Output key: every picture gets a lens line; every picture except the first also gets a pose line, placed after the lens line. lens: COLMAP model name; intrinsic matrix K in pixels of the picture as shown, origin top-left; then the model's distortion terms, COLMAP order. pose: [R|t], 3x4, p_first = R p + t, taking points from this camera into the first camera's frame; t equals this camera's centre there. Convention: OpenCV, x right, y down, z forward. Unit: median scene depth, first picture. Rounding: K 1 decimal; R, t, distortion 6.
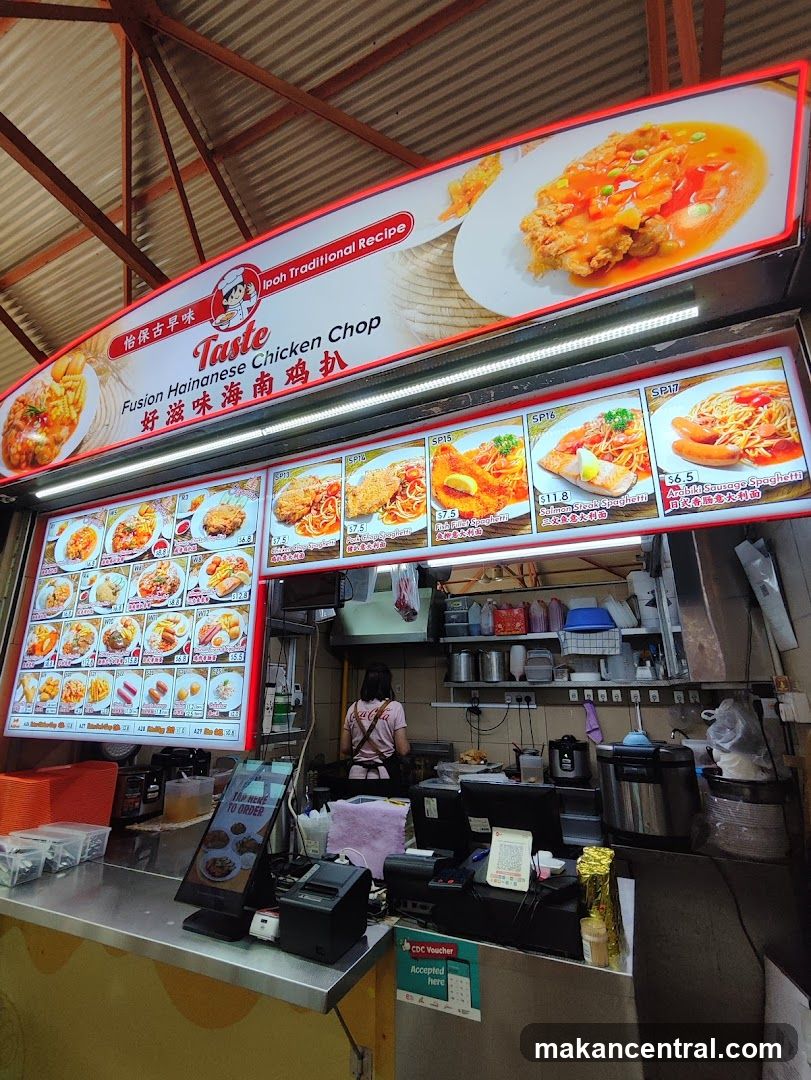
lens RADIAL K [[488.5, 0, 400.5], [0, 488.5, 549.1], [0, 0, 1]] dist [-0.003537, 0.000834]
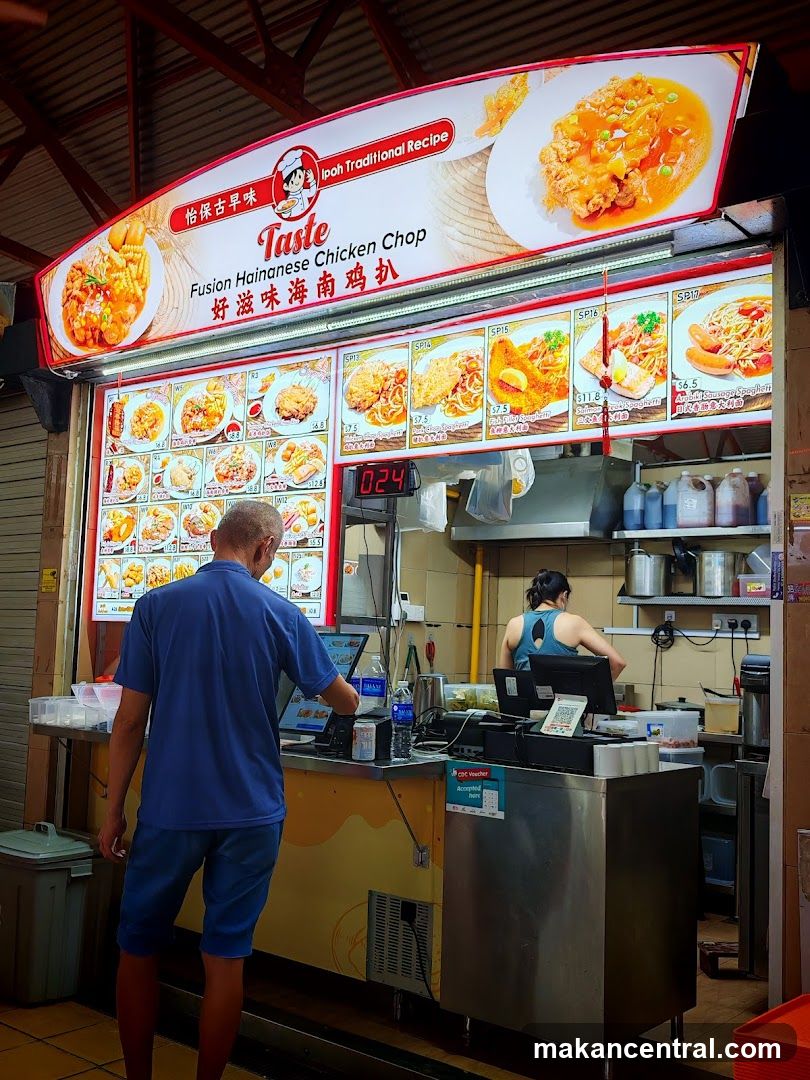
lens RADIAL K [[1061.3, 0, 419.0], [0, 1061.3, 537.8], [0, 0, 1]] dist [0.245954, -0.866095]
pose [[0.973965, 0.013043, -0.226325, 0.422662], [0.028352, 0.983497, 0.178687, -0.201757], [0.224920, -0.180452, 0.957522, -1.204541]]
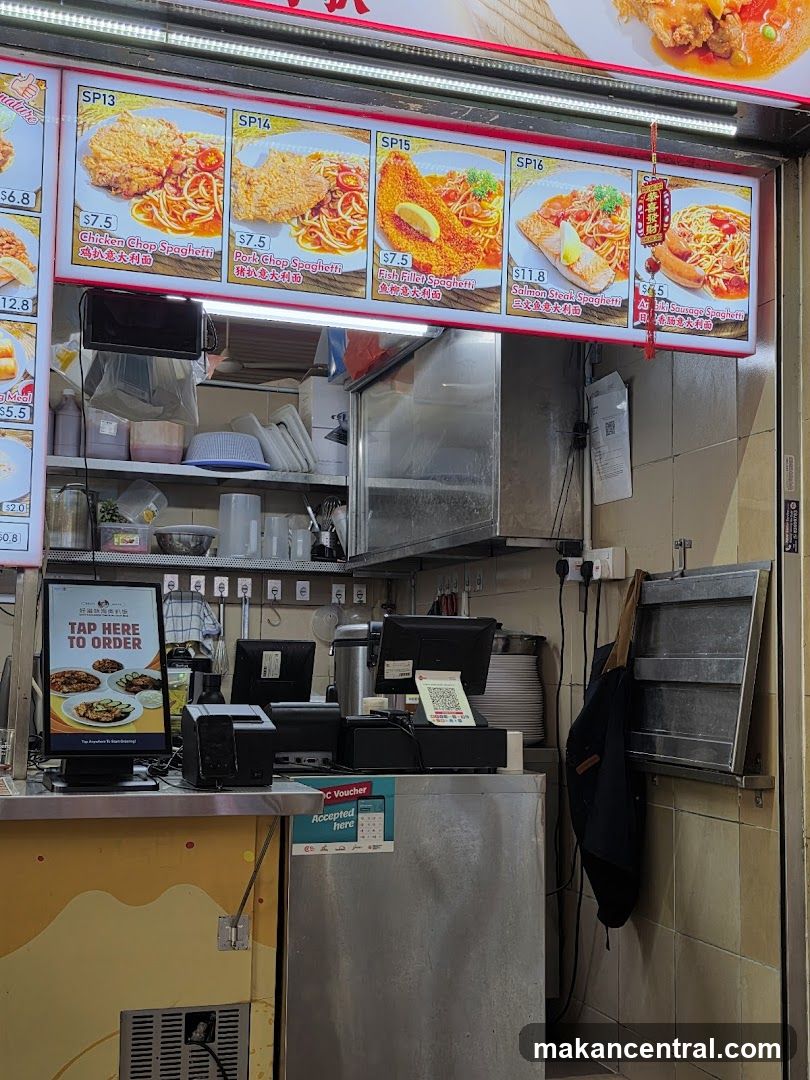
lens RADIAL K [[1326.4, 0, 387.7], [0, 1326.4, 539.4], [0, 0, 1]] dist [0.112212, -0.193795]
pose [[0.727706, 0.083020, 0.680847, -1.139850], [-0.212840, 0.970978, 0.109092, 0.110804], [-0.652030, -0.224298, 0.724256, -0.464535]]
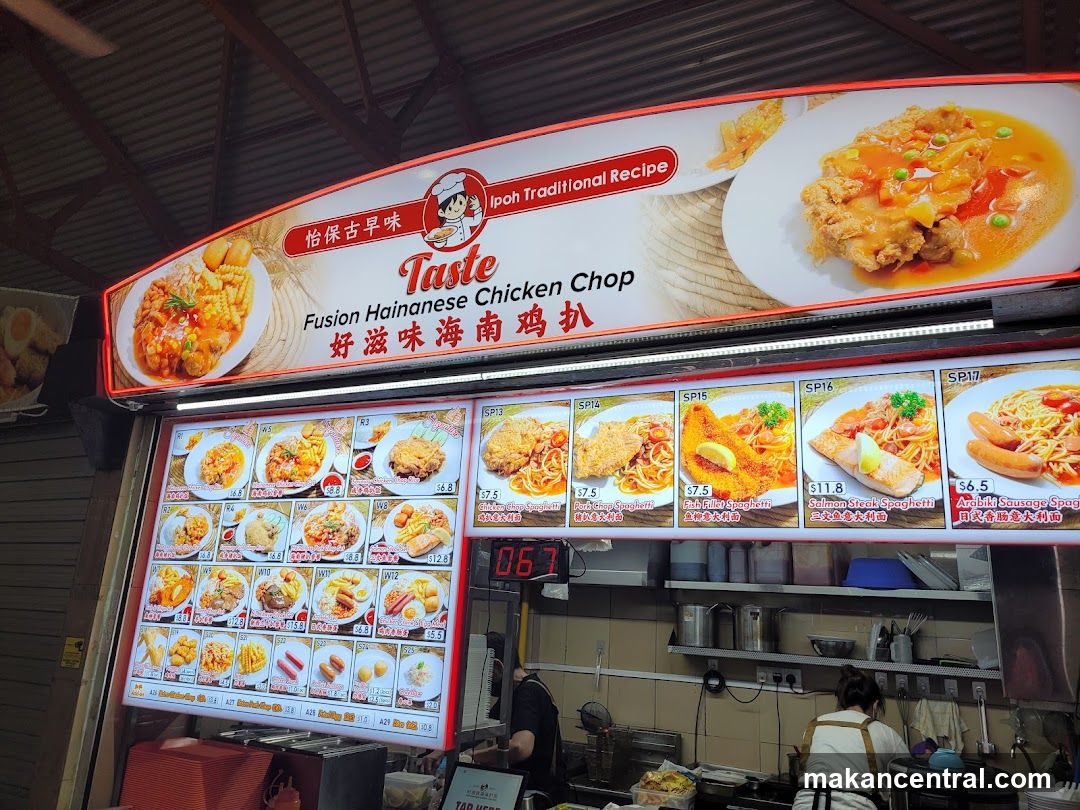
lens RADIAL K [[802.6, 0, 547.2], [0, 802.6, 395.8], [0, 0, 1]] dist [0.060452, -0.055823]
pose [[0.997654, 0.044968, -0.051613, -0.097135], [-0.044412, 0.998943, 0.011863, -0.228530], [0.052092, -0.009543, 0.998597, -0.392357]]
